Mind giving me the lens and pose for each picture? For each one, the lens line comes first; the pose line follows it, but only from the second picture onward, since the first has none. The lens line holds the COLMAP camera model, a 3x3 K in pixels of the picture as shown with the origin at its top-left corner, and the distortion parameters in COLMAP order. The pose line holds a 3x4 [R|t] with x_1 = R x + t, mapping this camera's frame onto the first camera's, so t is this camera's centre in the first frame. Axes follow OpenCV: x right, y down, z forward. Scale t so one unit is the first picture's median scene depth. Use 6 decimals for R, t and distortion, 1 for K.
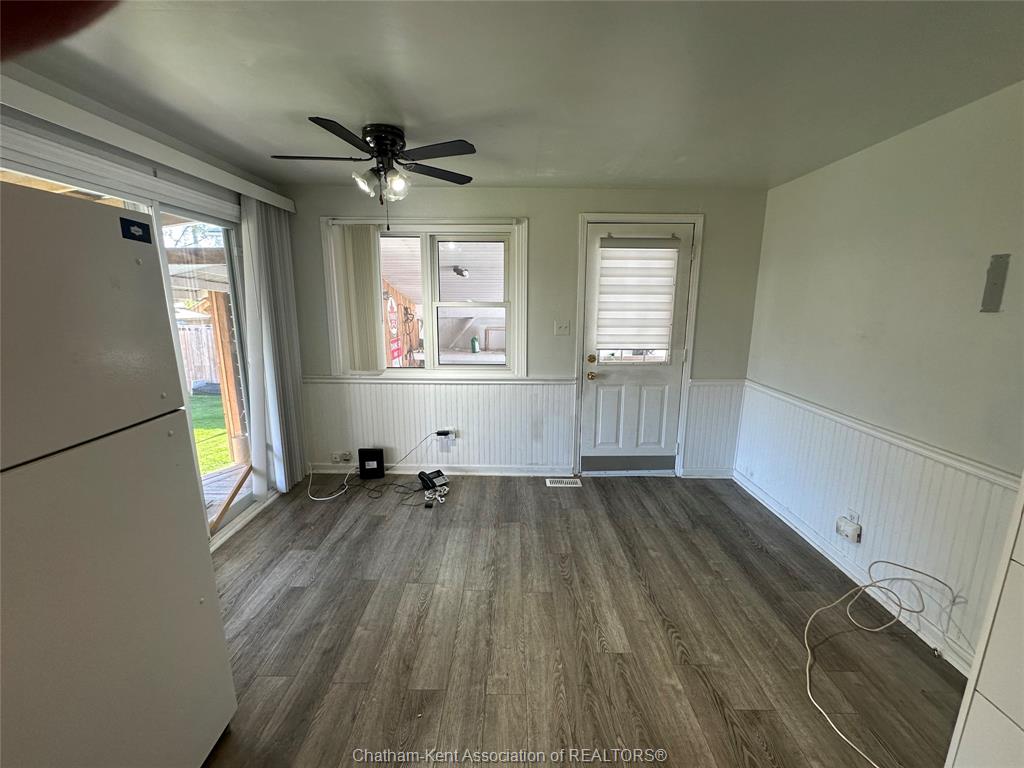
lens RADIAL K [[408.5, 0, 511.4], [0, 408.5, 381.7], [0, 0, 1]] dist [0.000439, -0.000446]
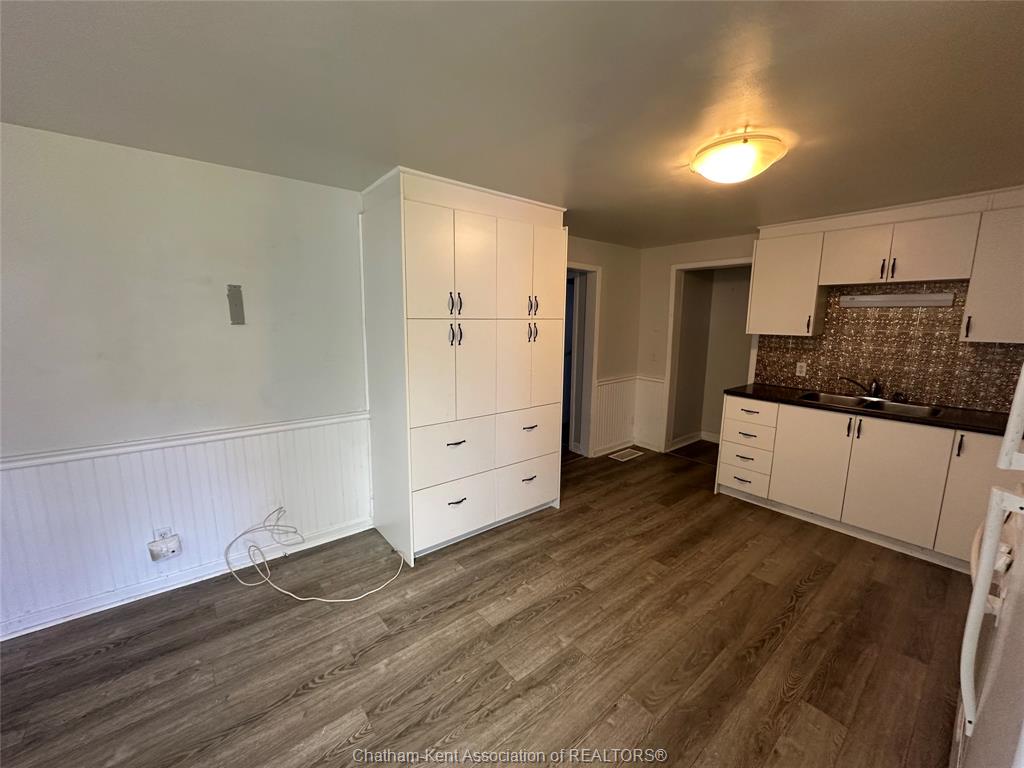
lens RADIAL K [[408.5, 0, 514.0], [0, 408.5, 380.3], [0, 0, 1]] dist [0.000439, -0.000446]
pose [[-0.638536, -0.129898, 0.758551, -0.523006], [0.137390, 0.950578, 0.278434, -0.233217], [-0.757229, 0.282008, -0.589131, 1.084595]]
